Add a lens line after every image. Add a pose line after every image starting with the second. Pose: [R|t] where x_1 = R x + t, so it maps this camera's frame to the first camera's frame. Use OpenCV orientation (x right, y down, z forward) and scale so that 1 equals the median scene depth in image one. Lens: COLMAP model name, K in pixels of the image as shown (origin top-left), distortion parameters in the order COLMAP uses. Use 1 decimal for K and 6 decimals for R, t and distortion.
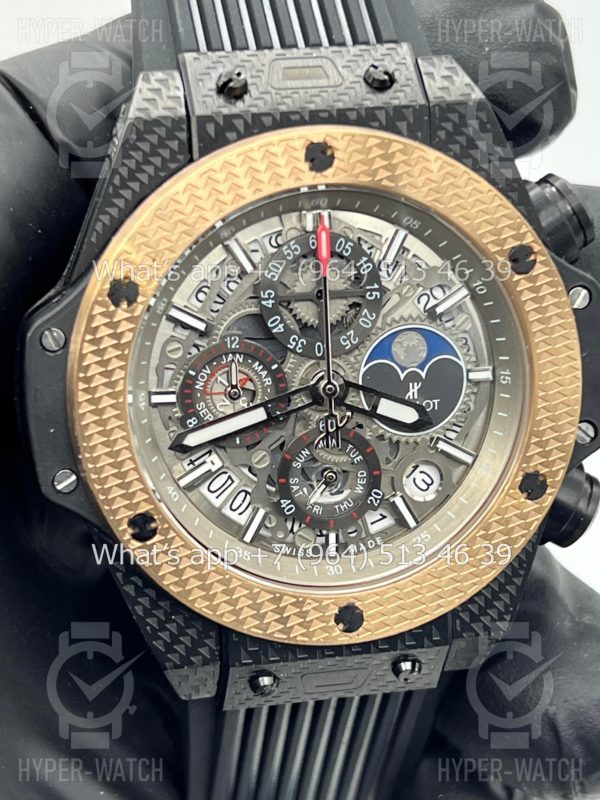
lens RADIAL K [[1896.4, 0, 296.2], [0, 1896.4, 403.4], [0, 0, 1]] dist [0.194432, 0.000000]
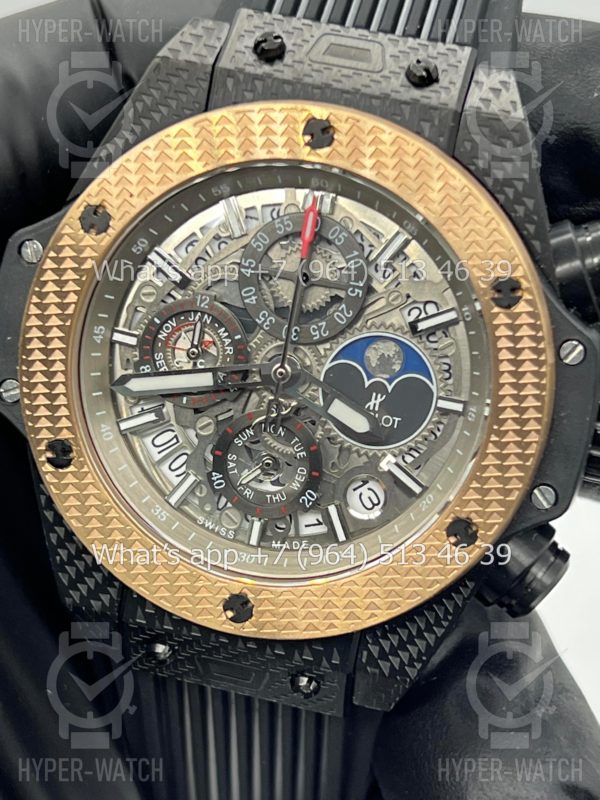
lens RADIAL K [[1896.4, 0, 302.2], [0, 1896.4, 415.1], [0, 0, 1]] dist [0.194432, 0.000000]
pose [[0.904824, 0.263421, -0.334518, 0.354828], [-0.275649, 0.961192, 0.011313, -0.000868], [0.324516, 0.081973, 0.942321, 0.094380]]
